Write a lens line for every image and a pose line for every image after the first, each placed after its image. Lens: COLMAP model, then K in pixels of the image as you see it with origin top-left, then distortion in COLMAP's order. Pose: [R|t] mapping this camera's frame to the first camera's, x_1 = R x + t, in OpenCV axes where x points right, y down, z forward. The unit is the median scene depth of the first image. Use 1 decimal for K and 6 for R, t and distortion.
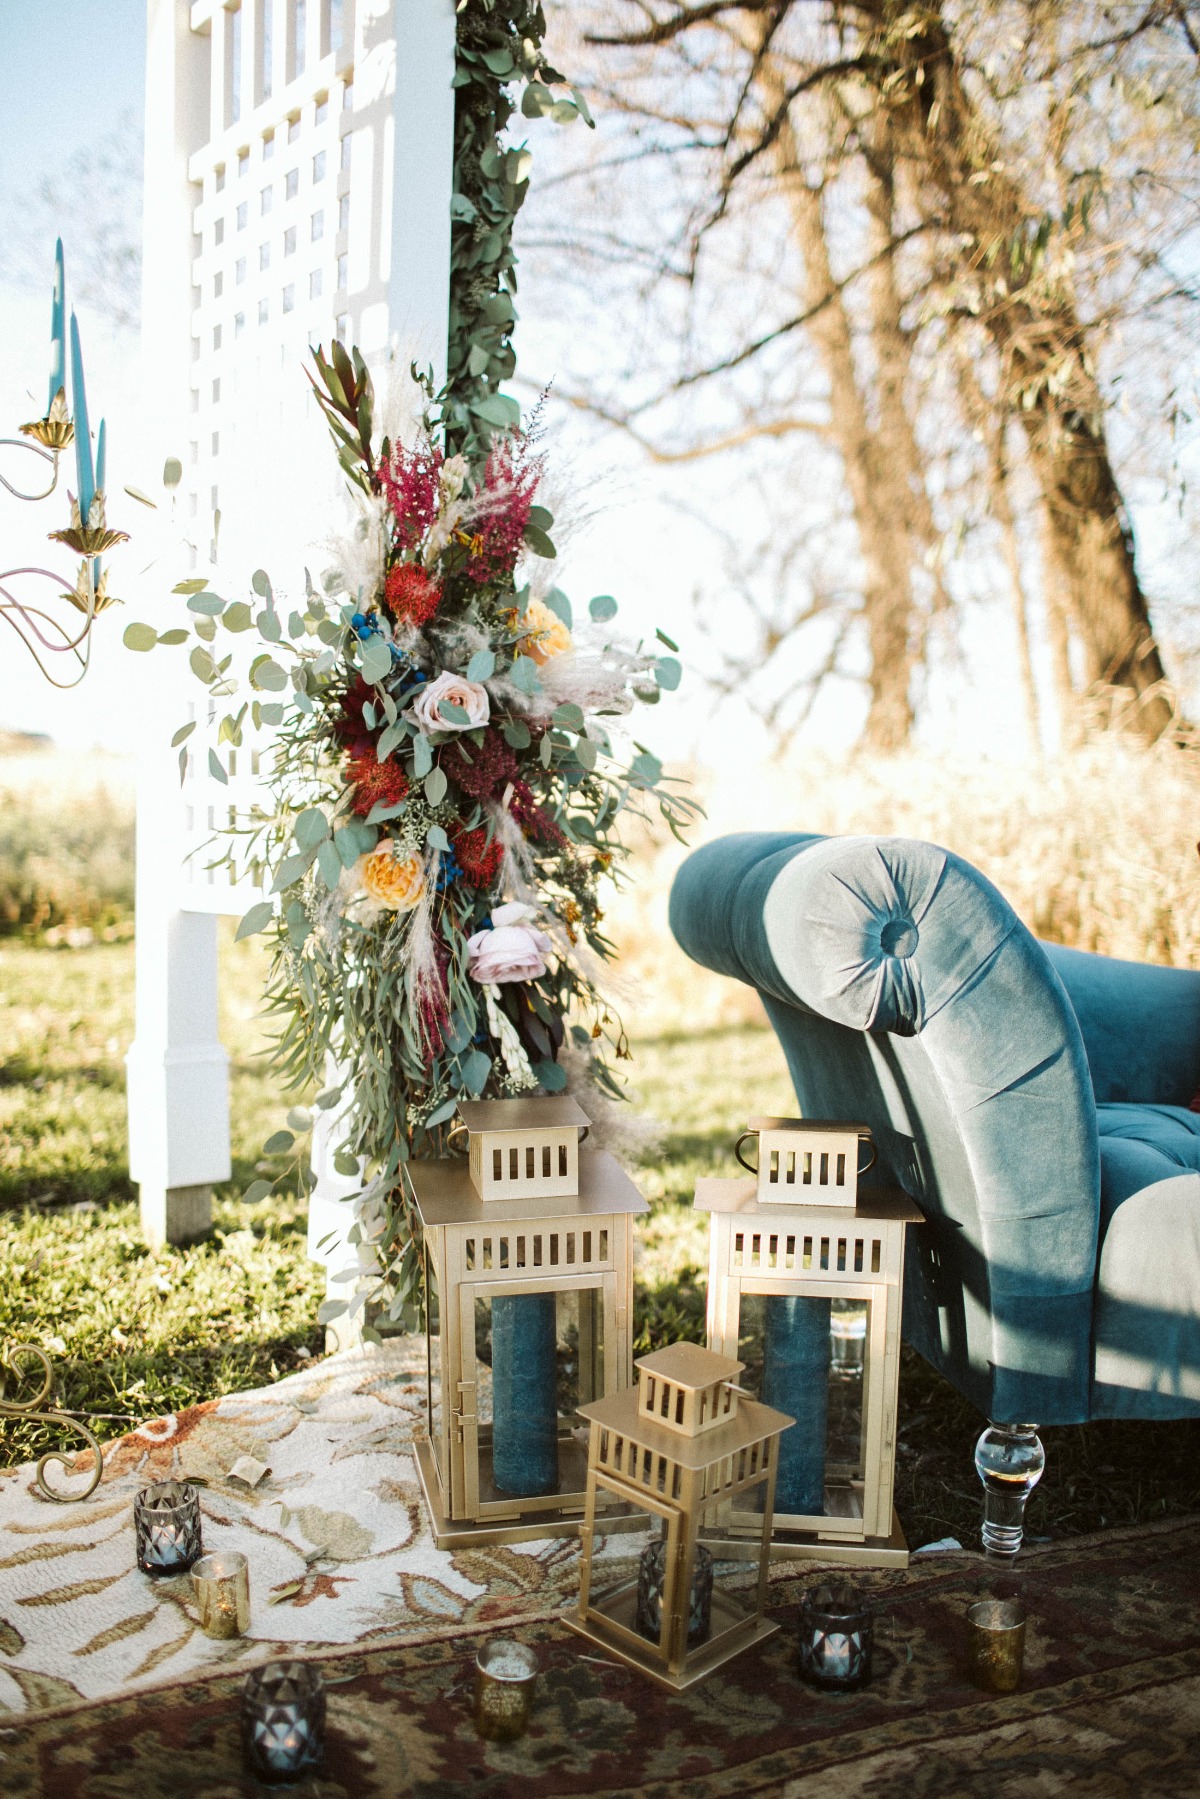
lens RADIAL K [[1715.8, 0, 600.0], [0, 1715.8, 899.5], [0, 0, 1]] dist [-0.105999, 0.131787]
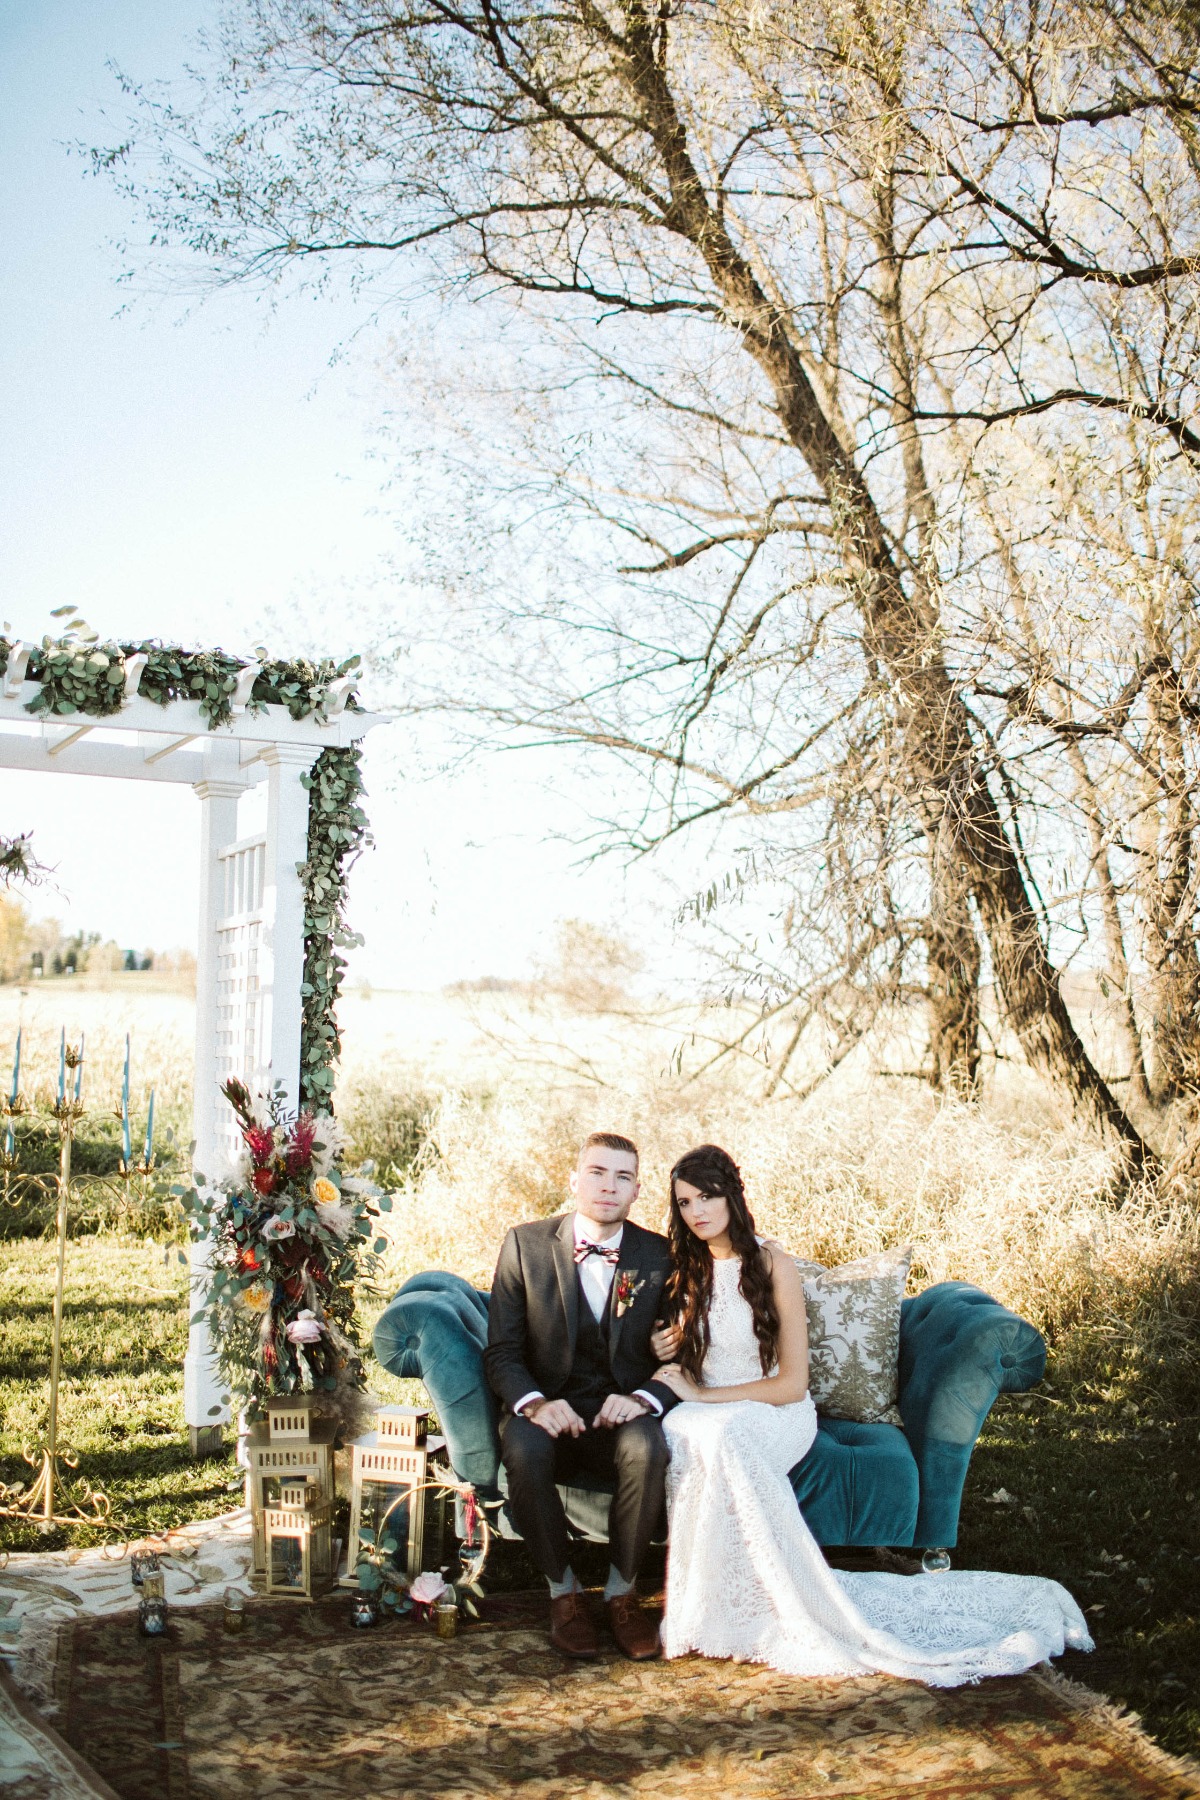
lens RADIAL K [[1716.7, 0, 600.0], [0, 1716.7, 900.0], [0, 0, 1]] dist [-0.105999, 0.131787]
pose [[0.987997, -0.024994, -0.152440, 0.723624], [0.004690, 0.991222, -0.132125, -0.246717], [0.154405, 0.129824, 0.979441, -1.312932]]
